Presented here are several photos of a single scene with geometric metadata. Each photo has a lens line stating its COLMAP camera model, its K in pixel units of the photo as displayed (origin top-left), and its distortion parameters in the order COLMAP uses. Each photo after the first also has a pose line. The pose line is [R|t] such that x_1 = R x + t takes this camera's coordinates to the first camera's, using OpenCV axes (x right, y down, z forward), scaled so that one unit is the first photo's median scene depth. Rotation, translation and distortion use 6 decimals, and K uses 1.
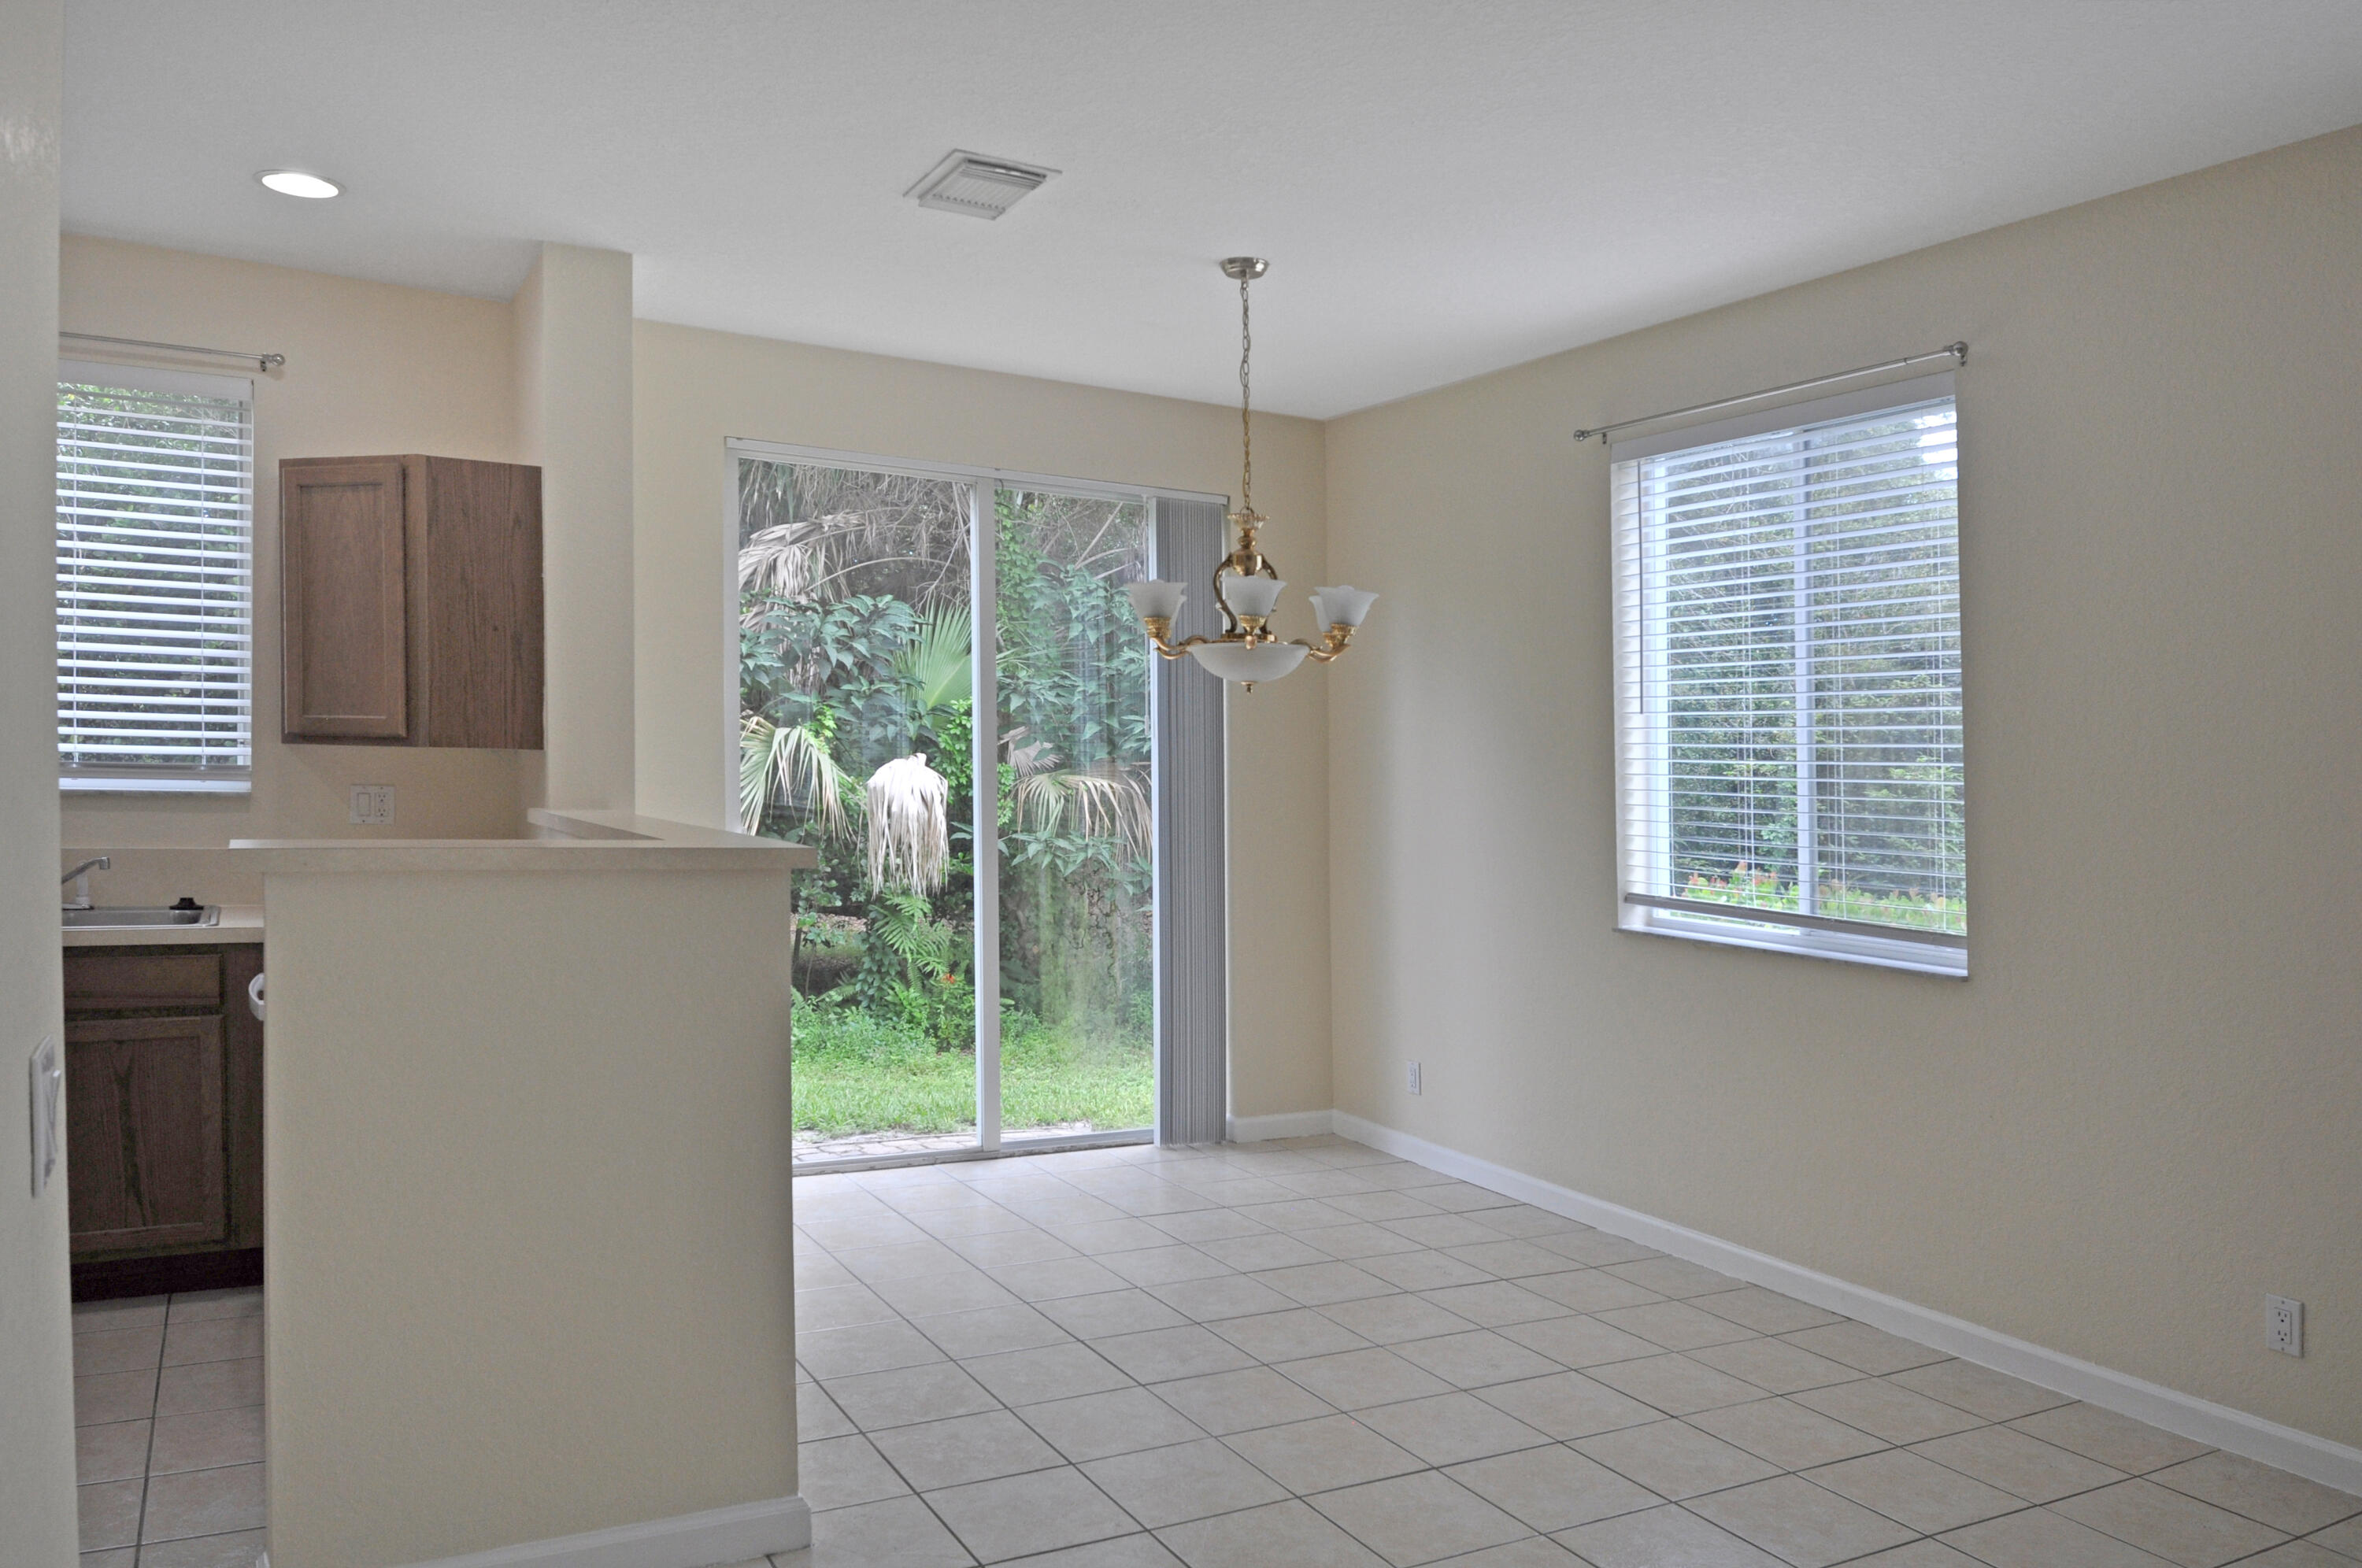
lens RADIAL K [[1631.4, 0, 1186.6], [0, 1631.4, 829.3], [0, 0, 1]] dist [-0.009730, -0.003705]
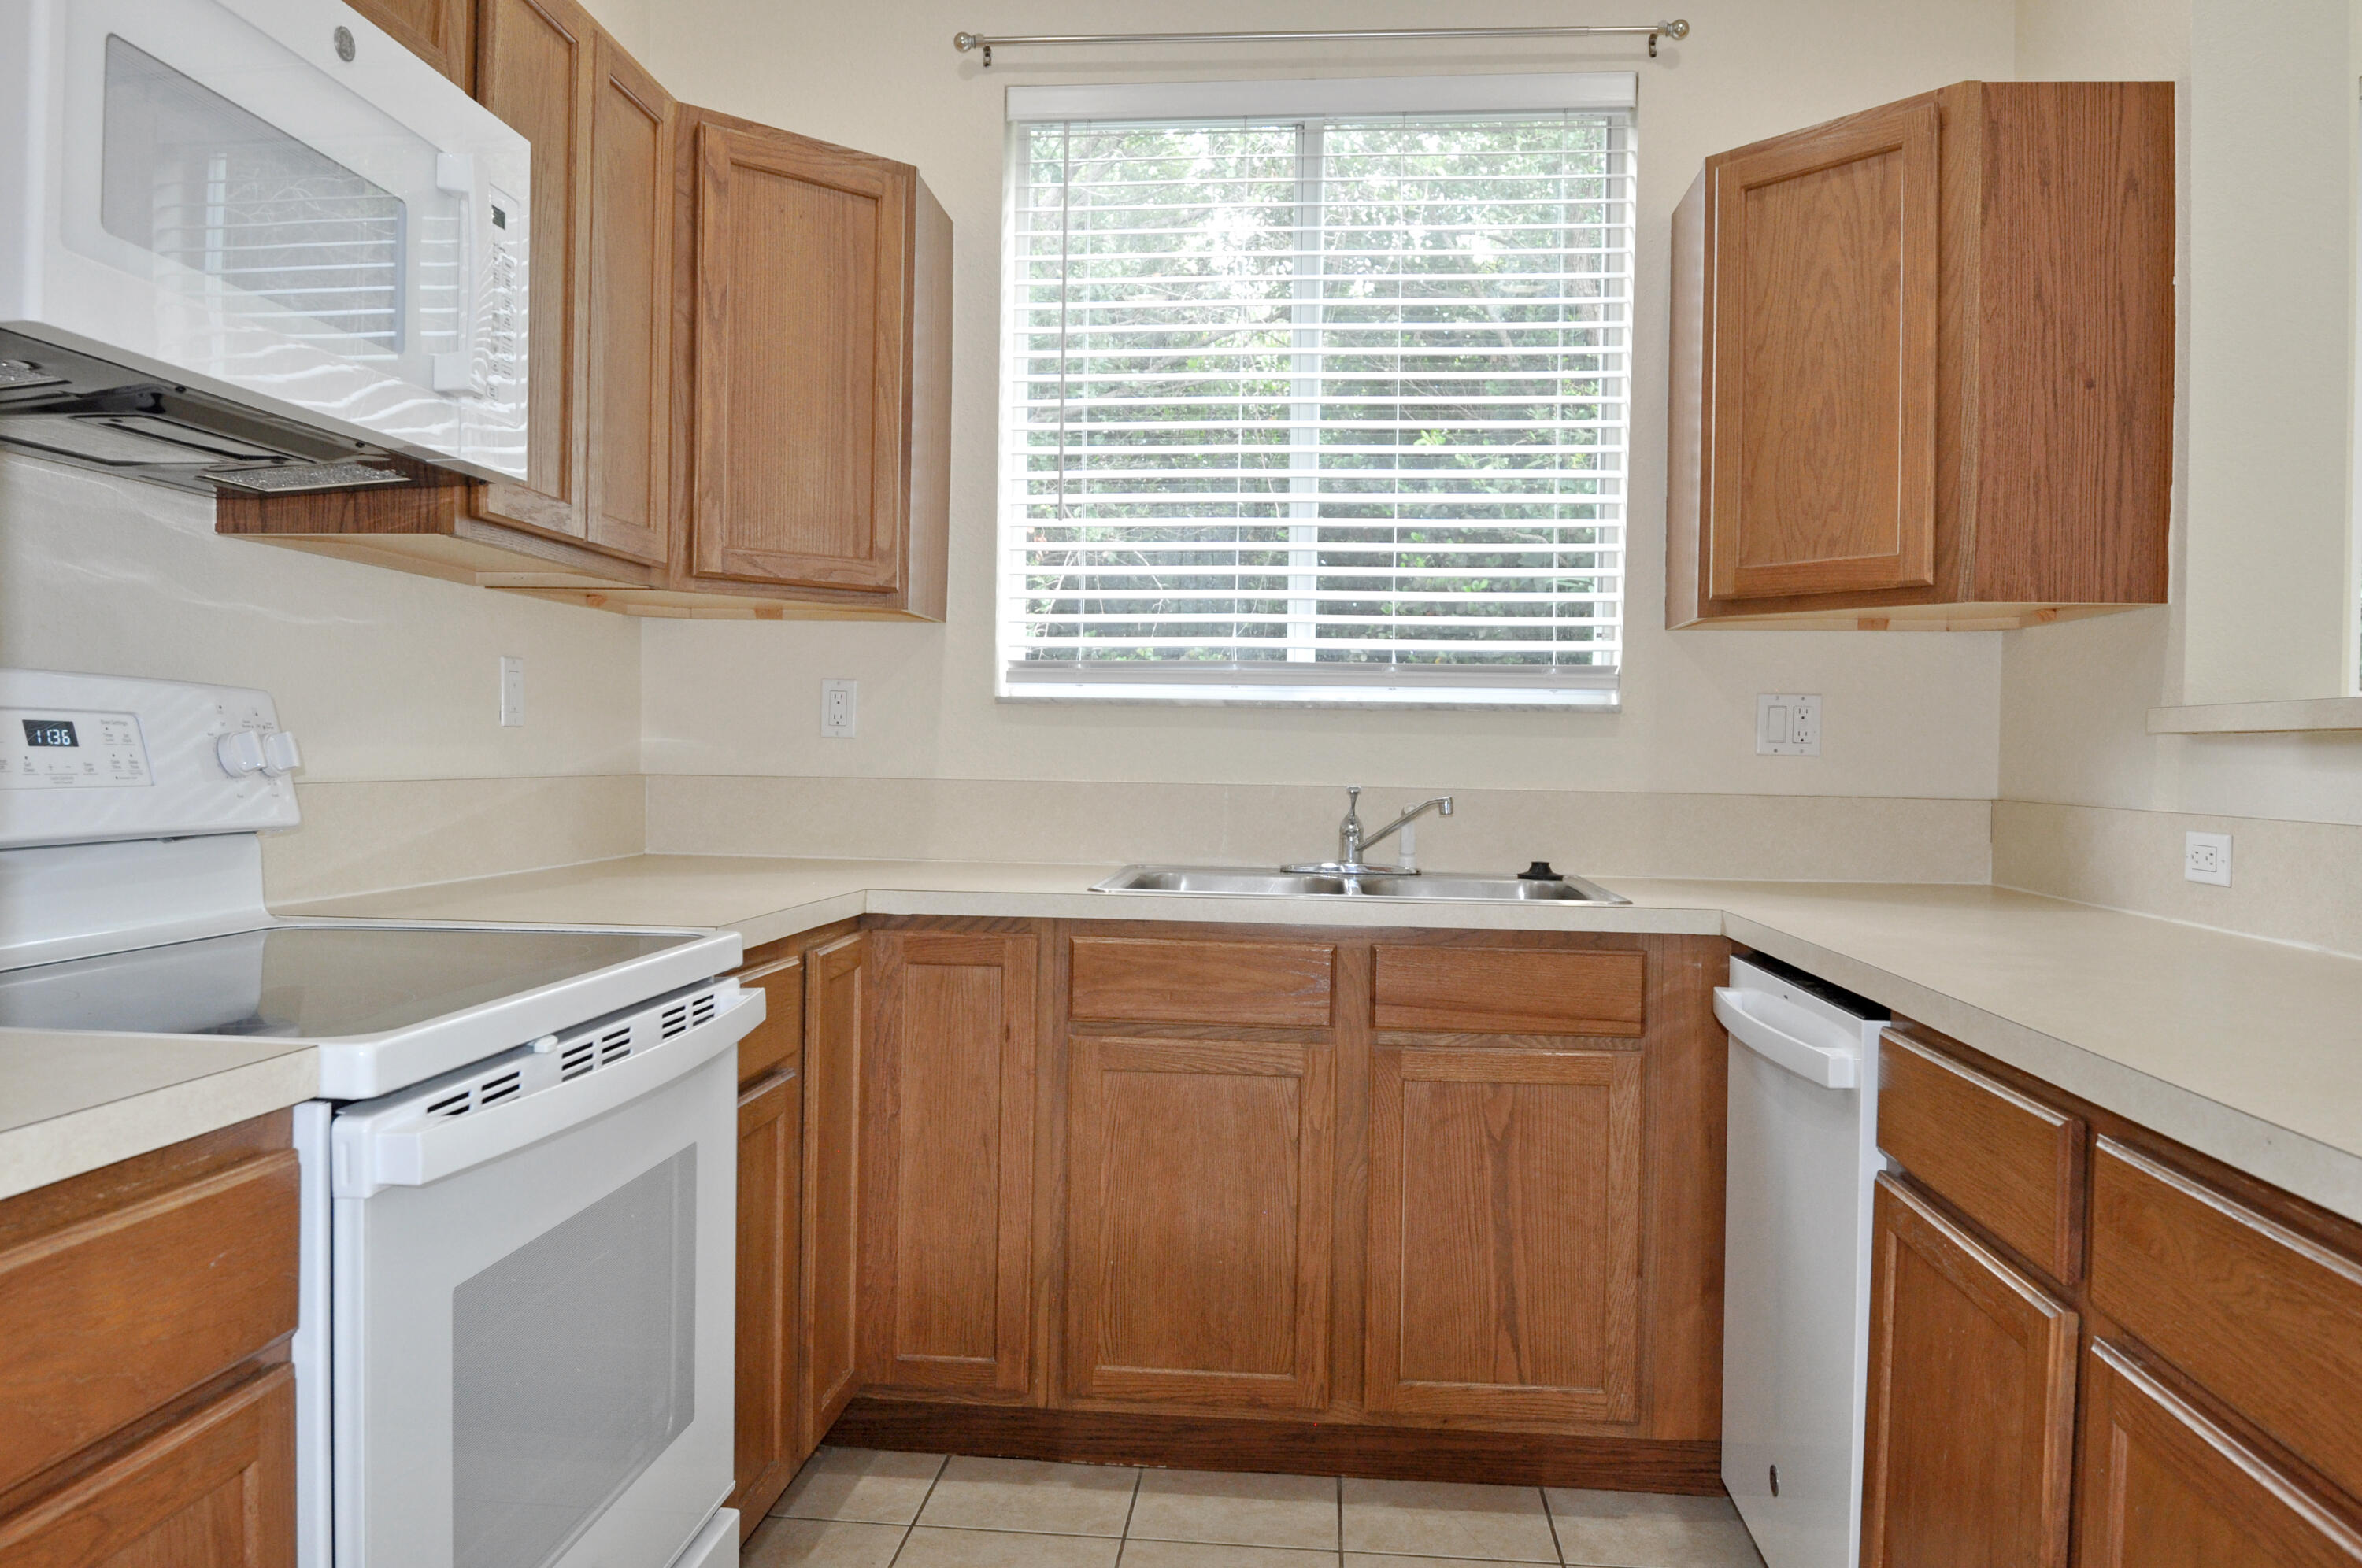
lens RADIAL K [[1689.6, 0, 1169.3], [0, 1689.6, 767.1], [0, 0, 1]] dist [0.004201, -0.000410]
pose [[0.817922, -0.010493, -0.575234, -0.357059], [-0.011798, 0.999318, -0.035004, 0.030601], [0.575208, 0.035418, 0.817240, 0.362164]]
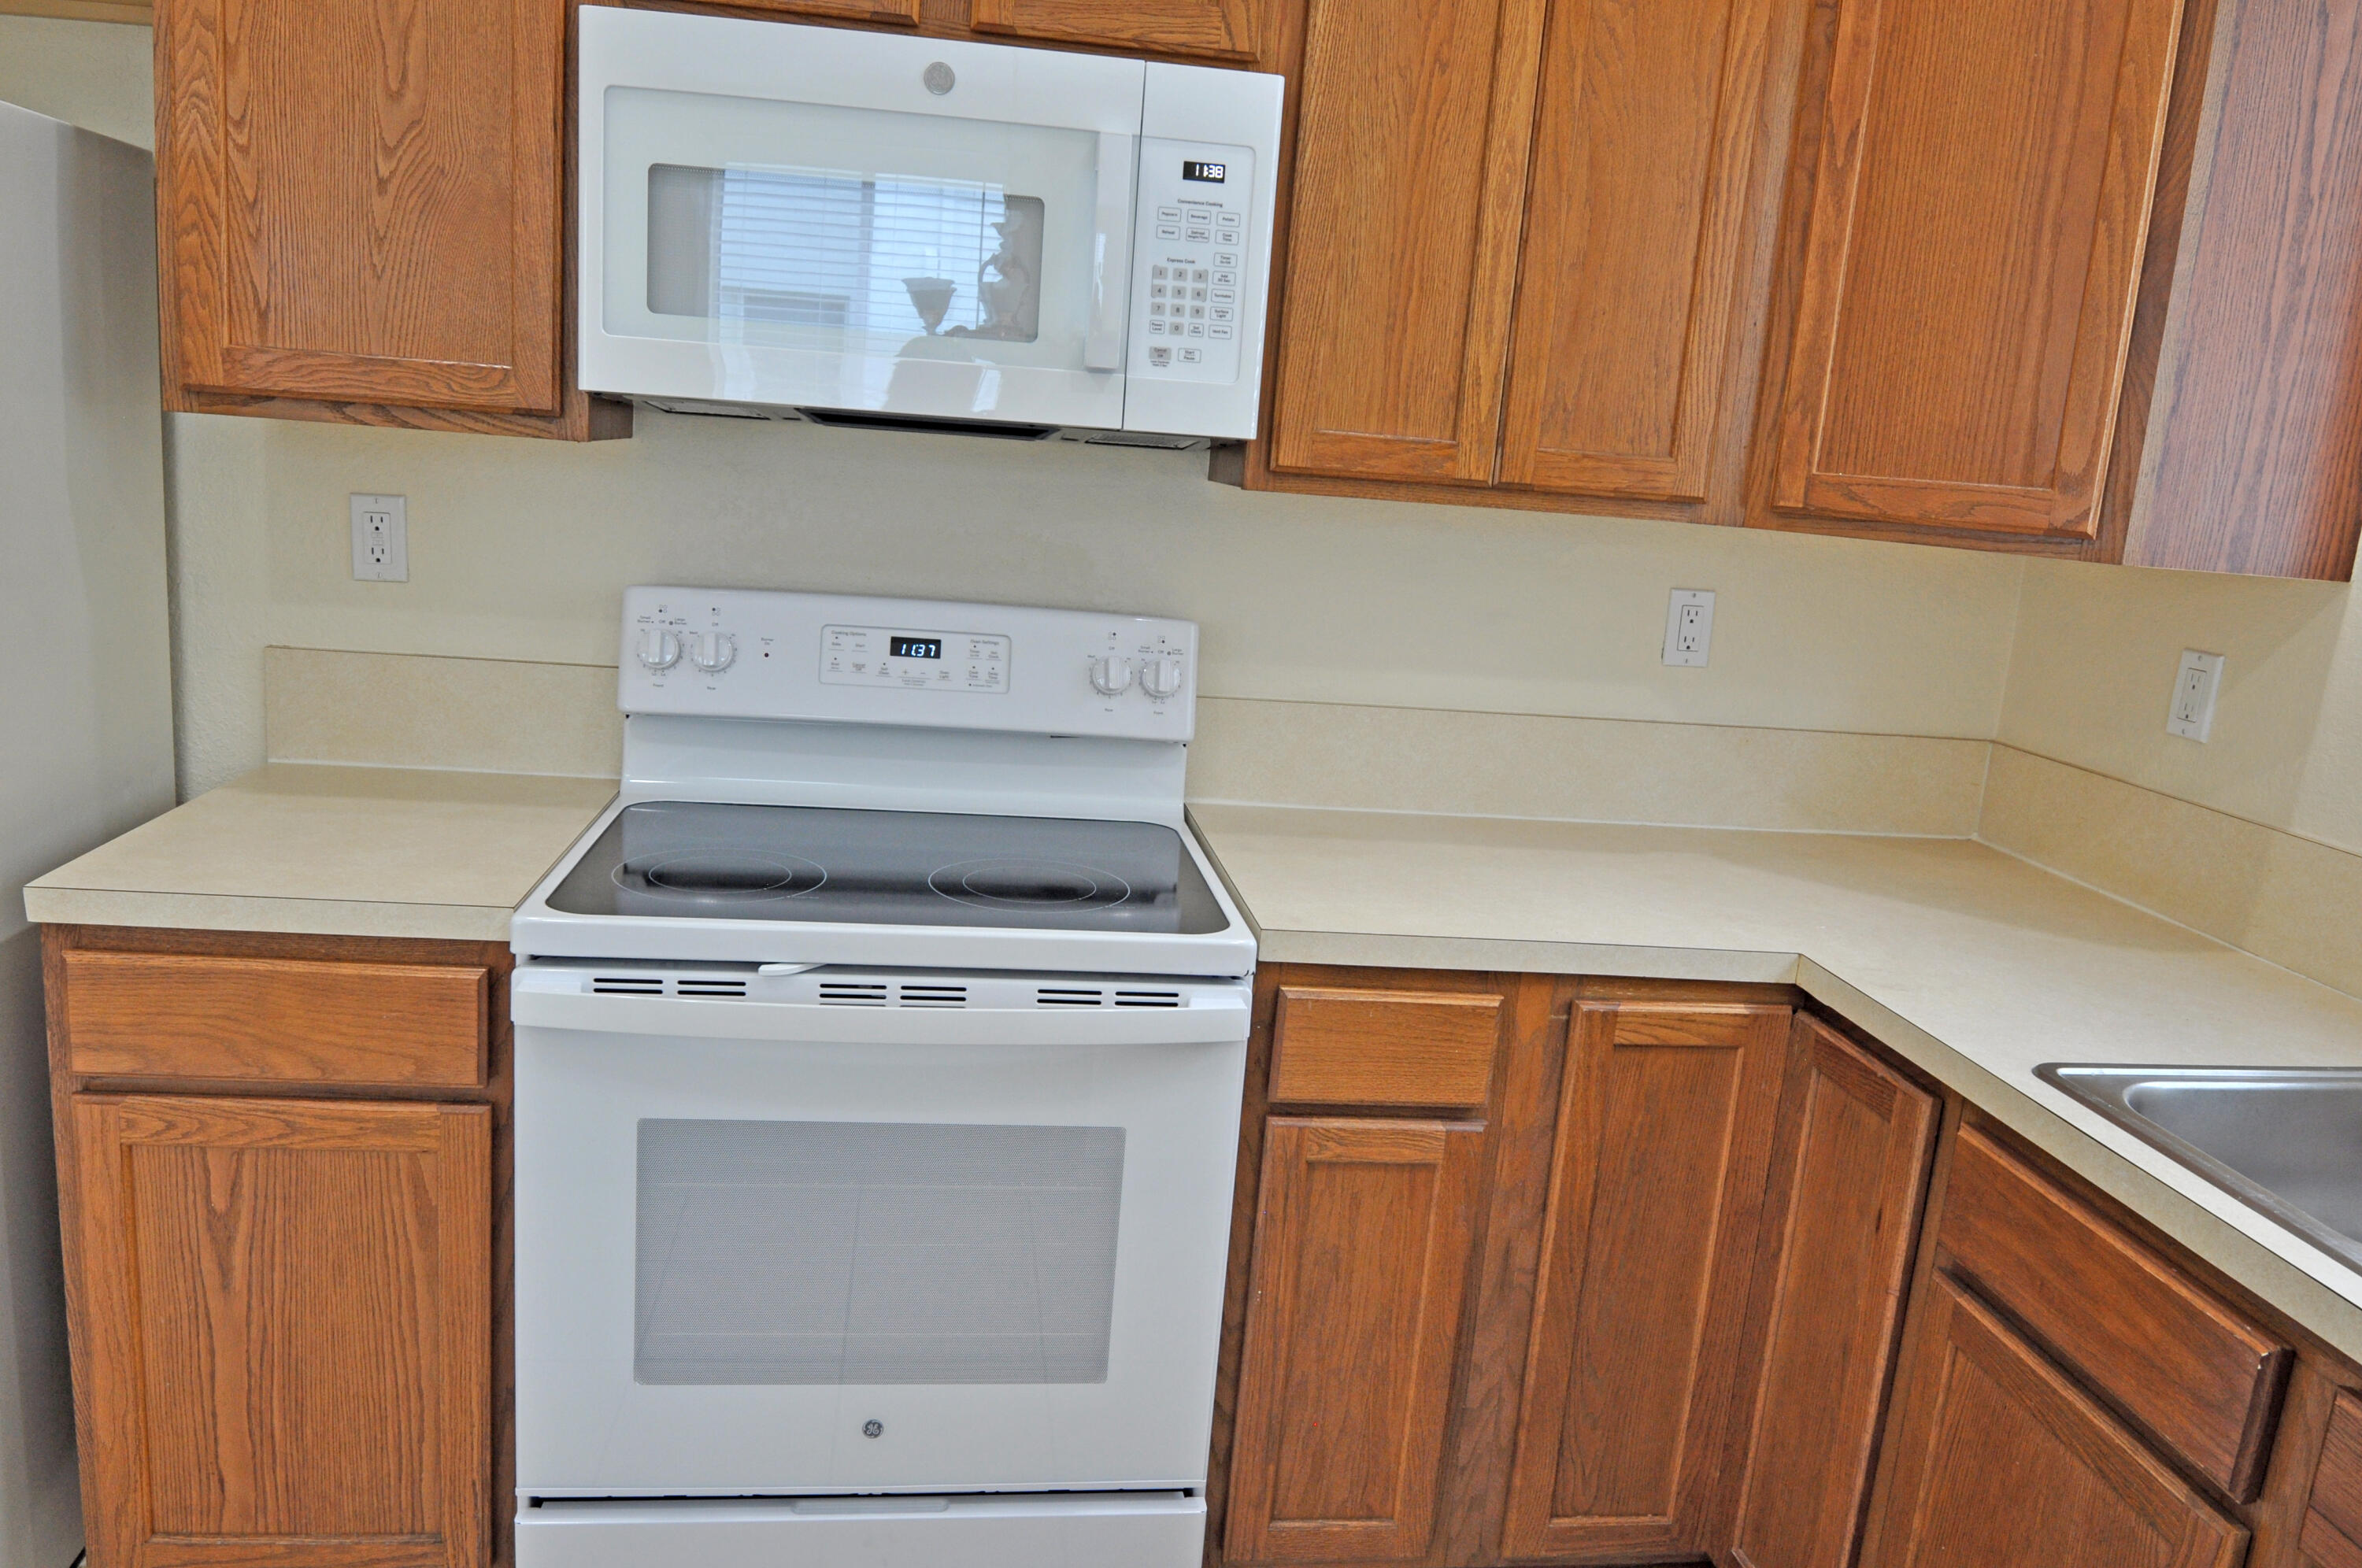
lens RADIAL K [[1647.9, 0, 1181.0], [0, 1647.9, 784.0], [0, 0, 1]] dist [0.001383, -0.037901]
pose [[-0.377520, 0.132968, -0.916405, -0.341244], [-0.116514, 0.974951, 0.189461, -0.051045], [0.918642, 0.178299, -0.352571, 0.784422]]
